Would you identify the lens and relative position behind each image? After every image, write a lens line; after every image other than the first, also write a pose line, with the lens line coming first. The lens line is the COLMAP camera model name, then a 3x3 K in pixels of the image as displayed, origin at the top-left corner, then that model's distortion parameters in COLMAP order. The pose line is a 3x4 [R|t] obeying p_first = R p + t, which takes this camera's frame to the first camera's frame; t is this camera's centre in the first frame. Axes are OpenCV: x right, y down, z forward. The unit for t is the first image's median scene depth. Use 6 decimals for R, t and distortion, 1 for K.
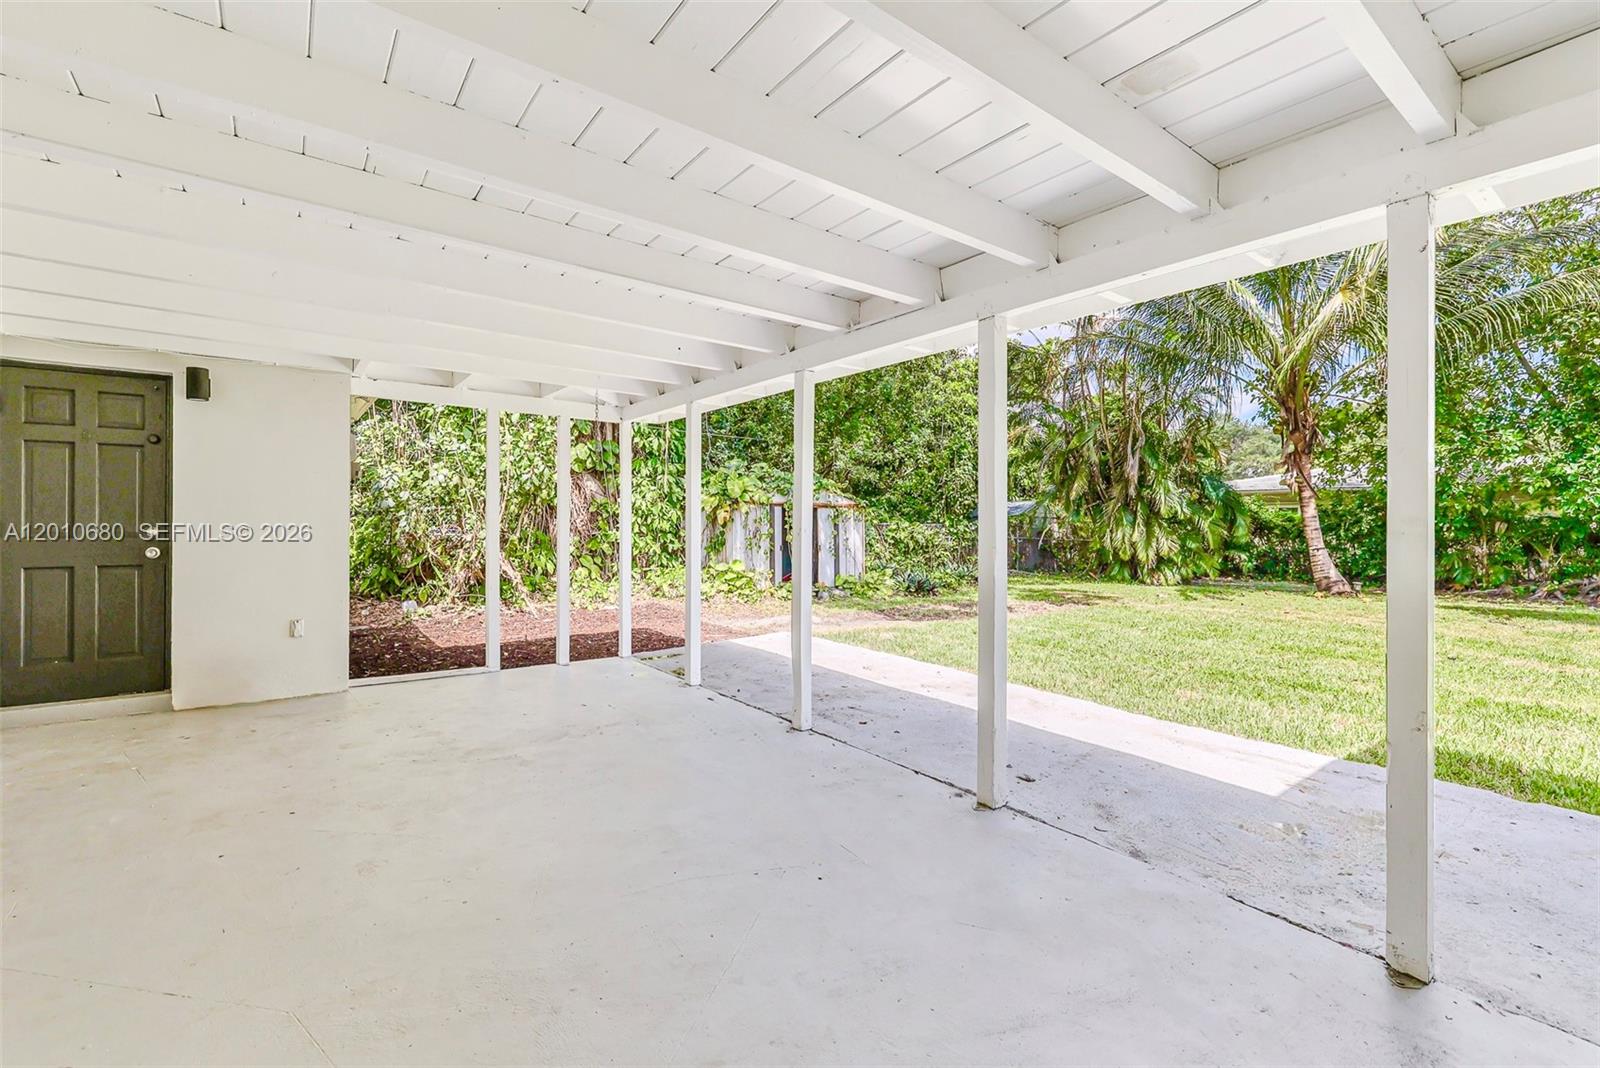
lens RADIAL K [[687.0, 0, 770.4], [0, 687.0, 529.2], [0, 0, 1]] dist [0.003343, 0.000774]
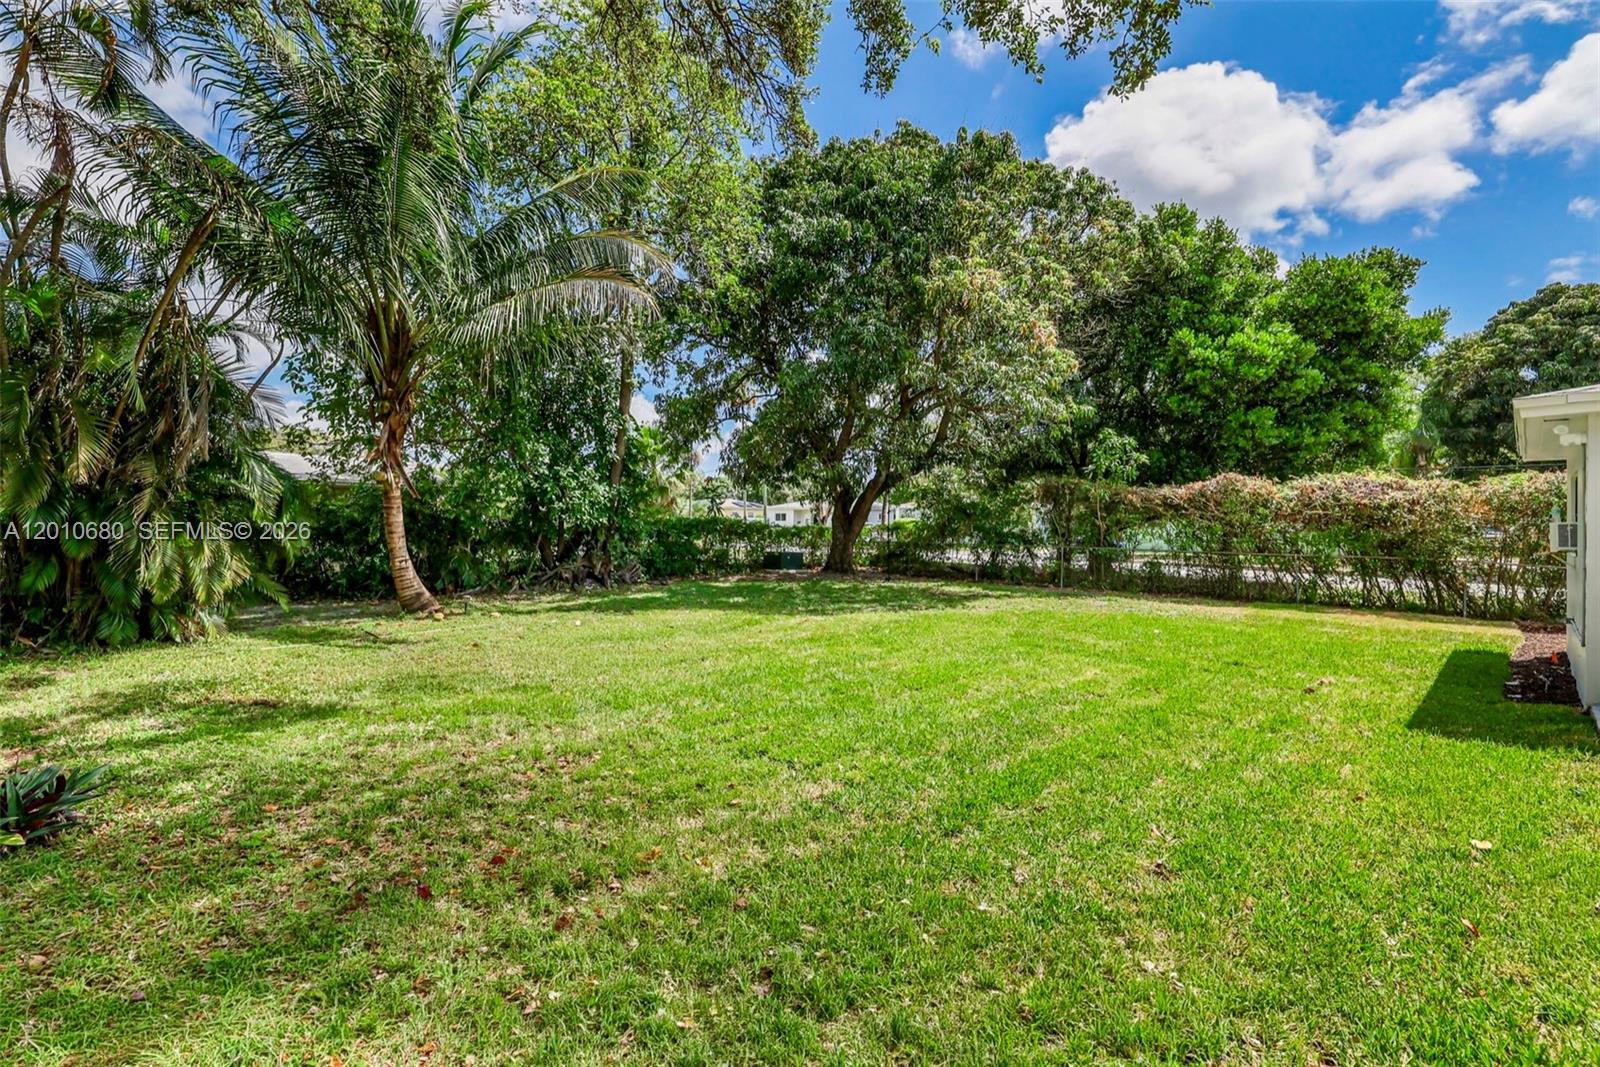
lens RADIAL K [[687.0, 0, 791.5], [0, 687.0, 534.1], [0, 0, 1]] dist [0.003343, 0.000774]
pose [[-0.129104, -0.026567, 0.991275, -0.091424], [0.000115, 0.999641, 0.026806, -0.029413], [-0.991631, 0.003574, -0.129055, 0.762003]]
